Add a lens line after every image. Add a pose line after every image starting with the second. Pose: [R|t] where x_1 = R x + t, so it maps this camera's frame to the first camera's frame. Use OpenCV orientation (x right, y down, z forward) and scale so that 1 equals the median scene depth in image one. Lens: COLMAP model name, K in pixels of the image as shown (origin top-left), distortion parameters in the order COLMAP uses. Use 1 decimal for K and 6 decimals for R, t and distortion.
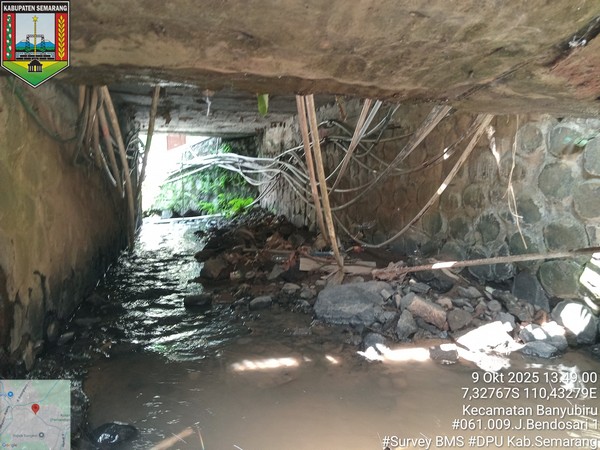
lens RADIAL K [[403.3, 0, 300.0], [0, 403.3, 225.0], [0, 0, 1]] dist [0.046939, -0.132227]
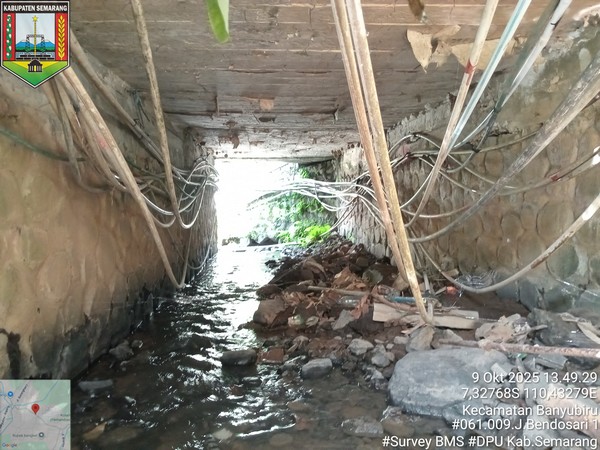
lens RADIAL K [[403.3, 0, 300.0], [0, 403.3, 225.0], [0, 0, 1]] dist [0.046939, -0.132227]
pose [[0.978154, -0.007758, -0.207735, 0.015959], [-0.005682, 0.997932, -0.064025, -0.012420], [0.207803, 0.063806, 0.976088, 0.136373]]
